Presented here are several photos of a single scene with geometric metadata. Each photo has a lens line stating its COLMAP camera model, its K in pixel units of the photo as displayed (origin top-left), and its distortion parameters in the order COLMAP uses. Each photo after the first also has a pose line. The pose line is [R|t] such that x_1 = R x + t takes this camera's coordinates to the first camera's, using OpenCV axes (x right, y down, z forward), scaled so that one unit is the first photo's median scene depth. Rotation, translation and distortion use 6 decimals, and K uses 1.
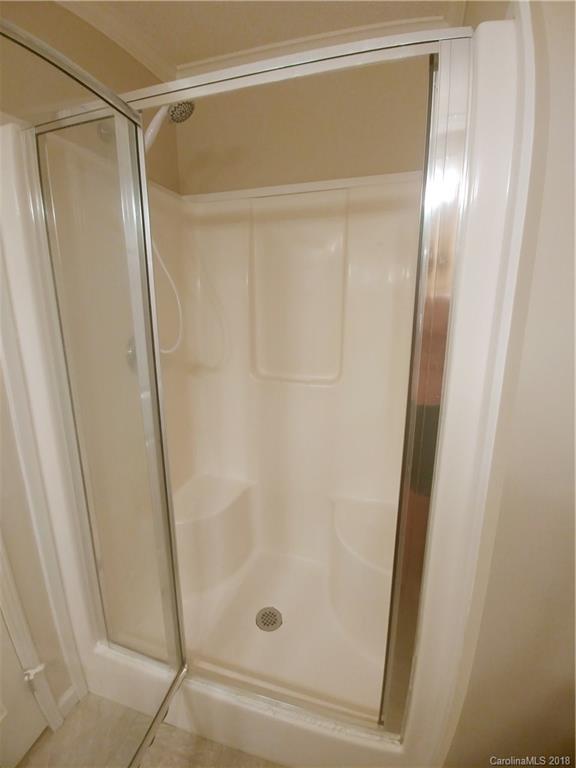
lens RADIAL K [[338.0, 0, 290.5], [0, 338.0, 371.2], [0, 0, 1]] dist [-0.000268, -0.025134]
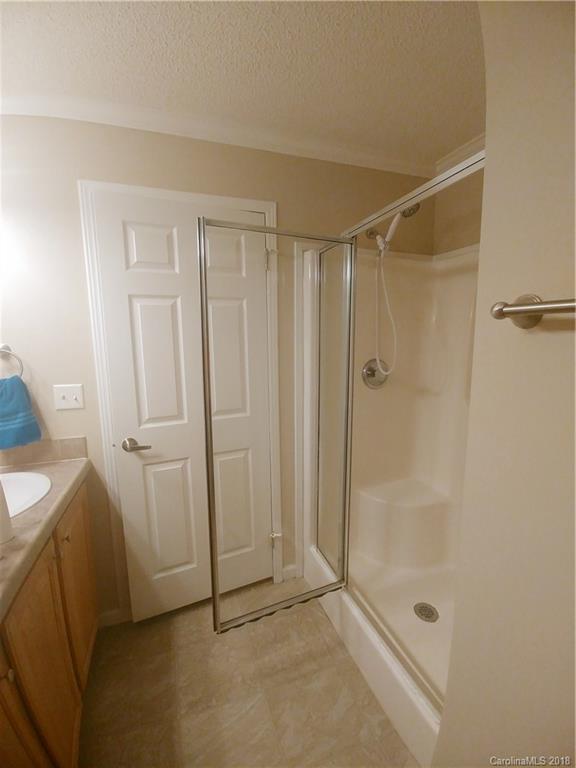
lens RADIAL K [[338.0, 0, 290.5], [0, 338.0, 371.2], [0, 0, 1]] dist [-0.000268, -0.025134]
pose [[0.598729, 0.090215, -0.795855, 0.602693], [-0.159935, 0.987091, -0.008428, 0.011377], [0.784821, 0.132332, 0.605429, -0.206855]]
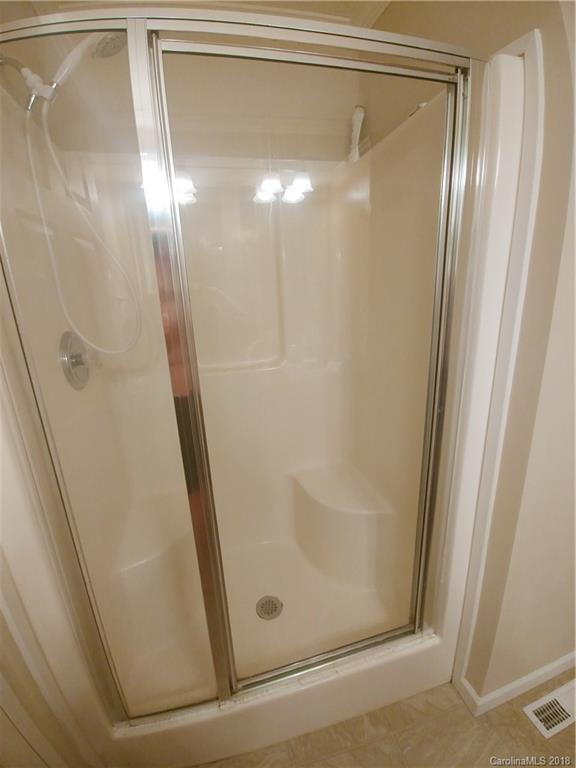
lens RADIAL K [[338.0, 0, 290.5], [0, 338.0, 371.2], [0, 0, 1]] dist [-0.000268, -0.025134]
pose [[0.851465, -0.161682, 0.498865, -0.452752], [0.137161, 0.986832, 0.085725, -0.033815], [-0.506156, -0.004567, 0.862430, 0.126648]]
